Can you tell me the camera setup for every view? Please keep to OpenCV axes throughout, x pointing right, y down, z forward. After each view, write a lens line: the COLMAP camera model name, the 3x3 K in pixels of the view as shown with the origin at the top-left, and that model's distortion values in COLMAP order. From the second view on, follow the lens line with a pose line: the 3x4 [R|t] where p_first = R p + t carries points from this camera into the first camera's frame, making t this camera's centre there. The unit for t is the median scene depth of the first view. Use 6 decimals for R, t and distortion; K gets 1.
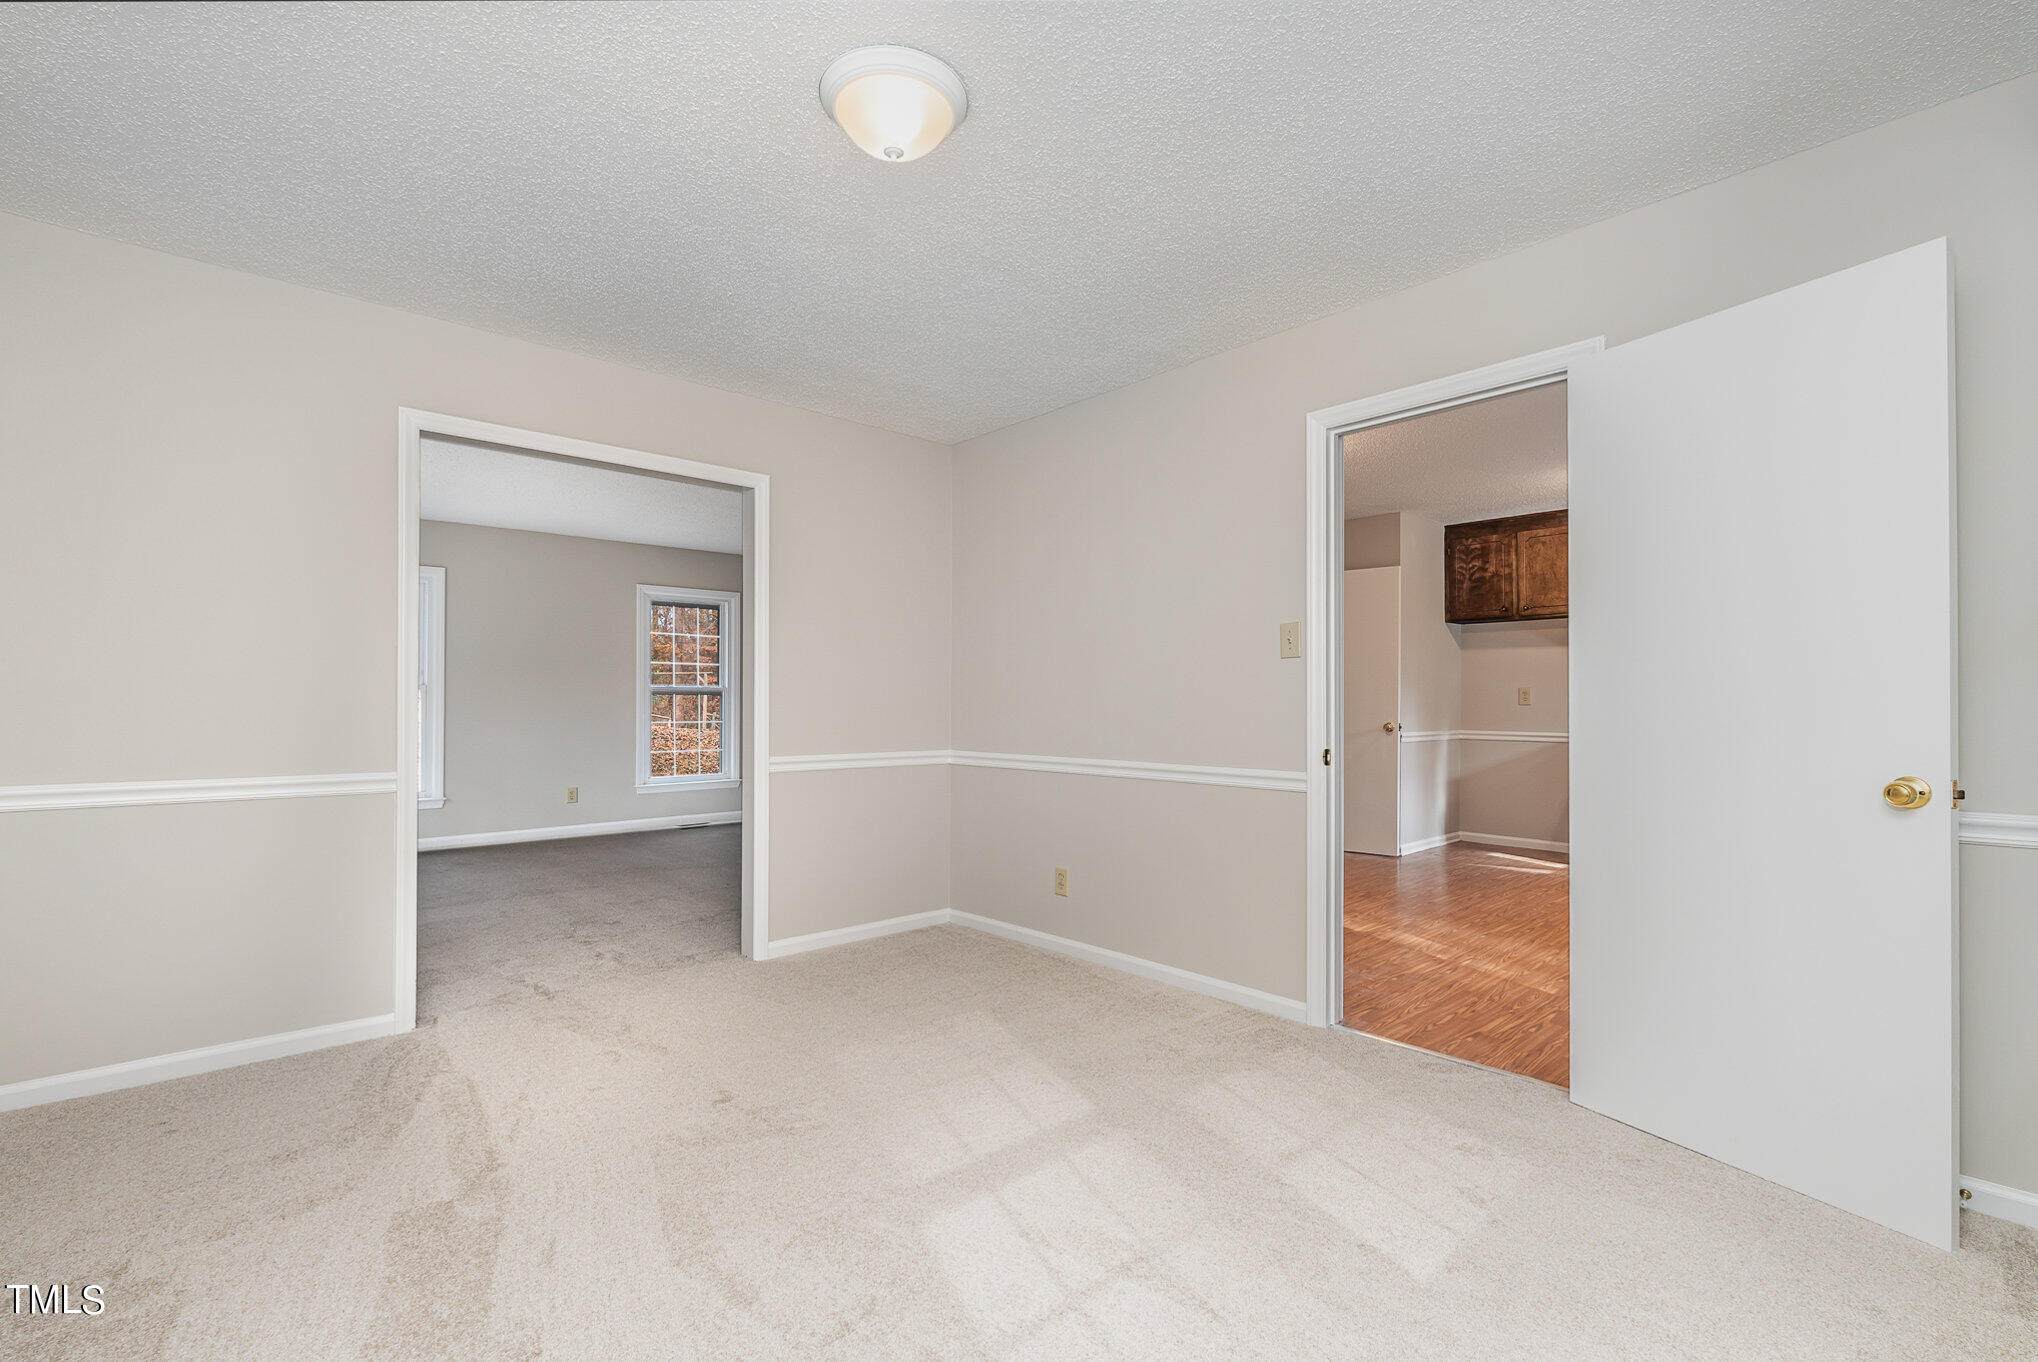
lens RADIAL K [[883.7, 0, 1017.7], [0, 883.7, 686.8], [0, 0, 1]] dist [0.000049, -0.000526]
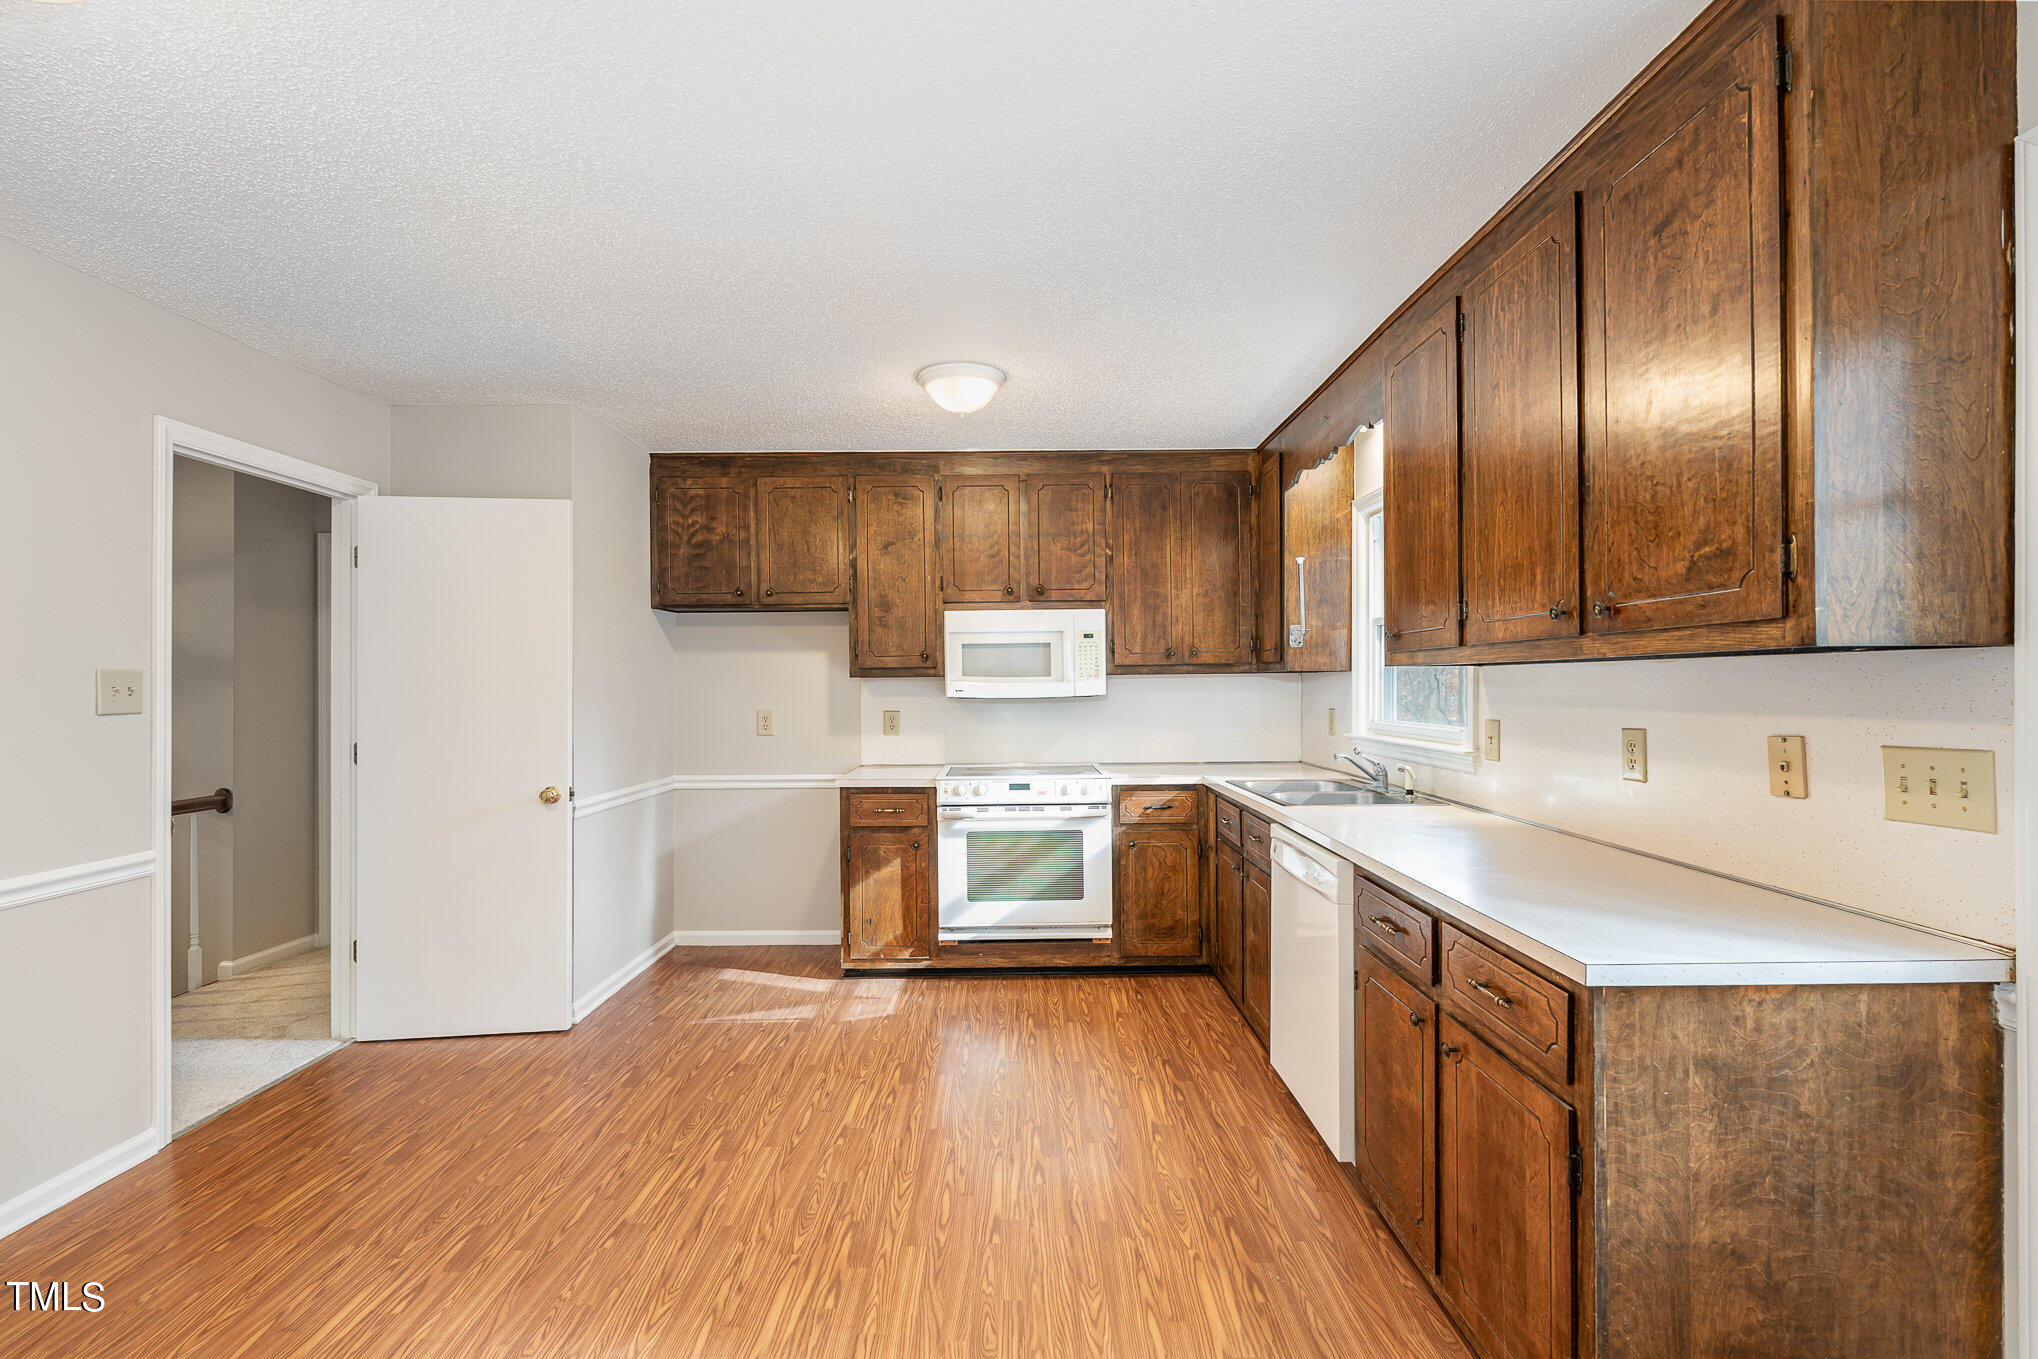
lens RADIAL K [[883.7, 0, 1018.7], [0, 883.7, 683.3], [0, 0, 1]] dist [0.000049, -0.000526]
pose [[0.662445, -0.001092, 0.749110, 0.195041], [0.006517, 0.999969, -0.004306, -0.016200], [-0.749082, 0.007734, 0.662432, 0.407367]]
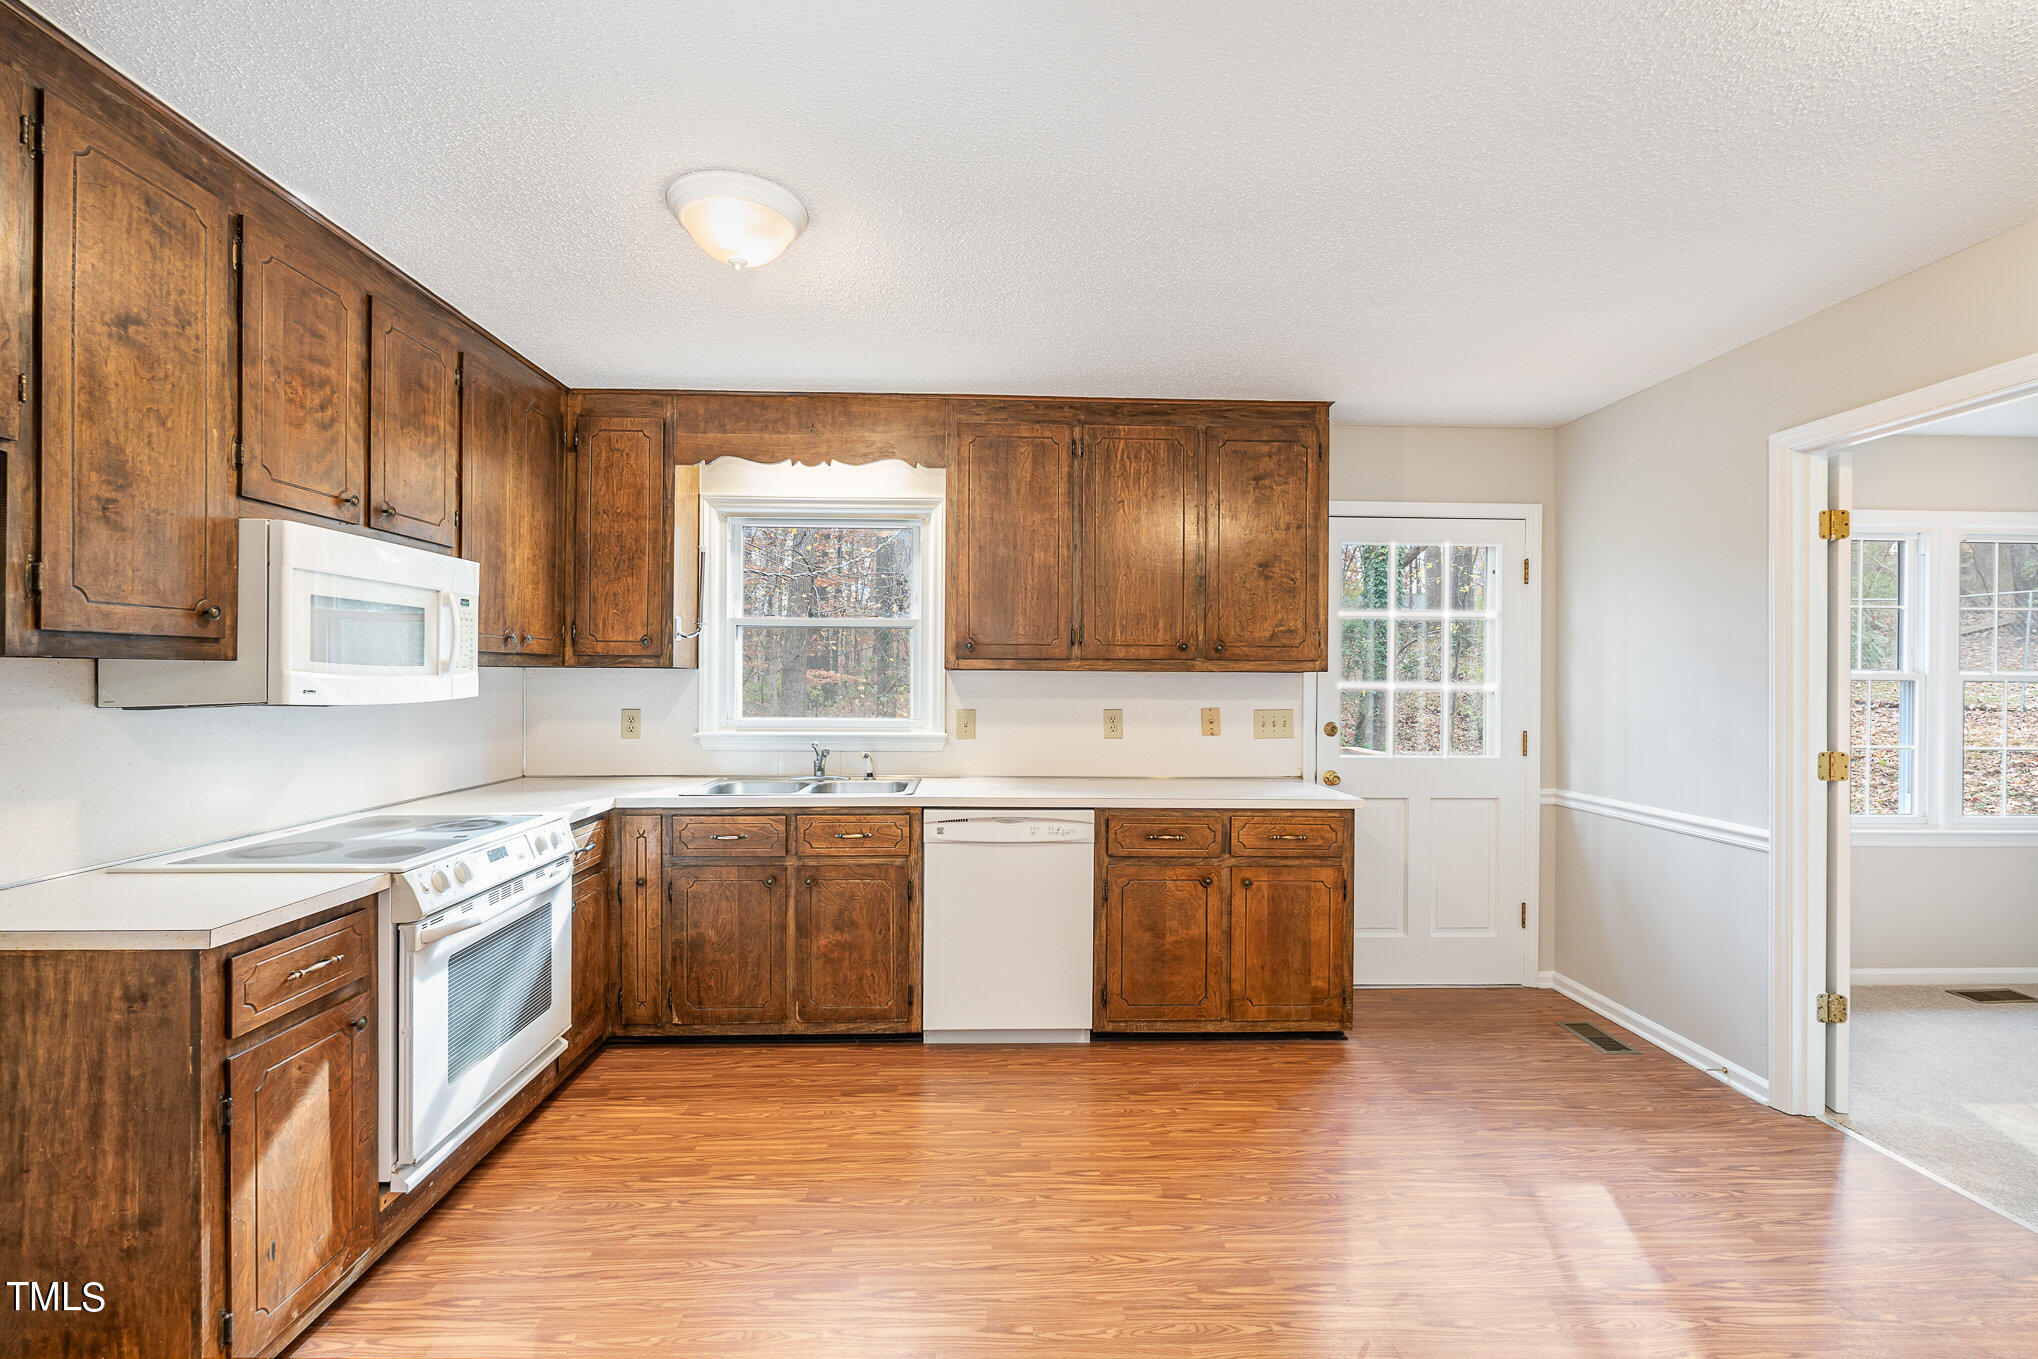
lens RADIAL K [[883.7, 0, 1006.5], [0, 883.7, 685.1], [0, 0, 1]] dist [0.000049, -0.000526]
pose [[-0.760797, -0.004605, 0.648974, 0.262549], [-0.002131, 0.999987, 0.004599, -0.018171], [-0.648986, 0.002116, -0.760797, 0.948575]]
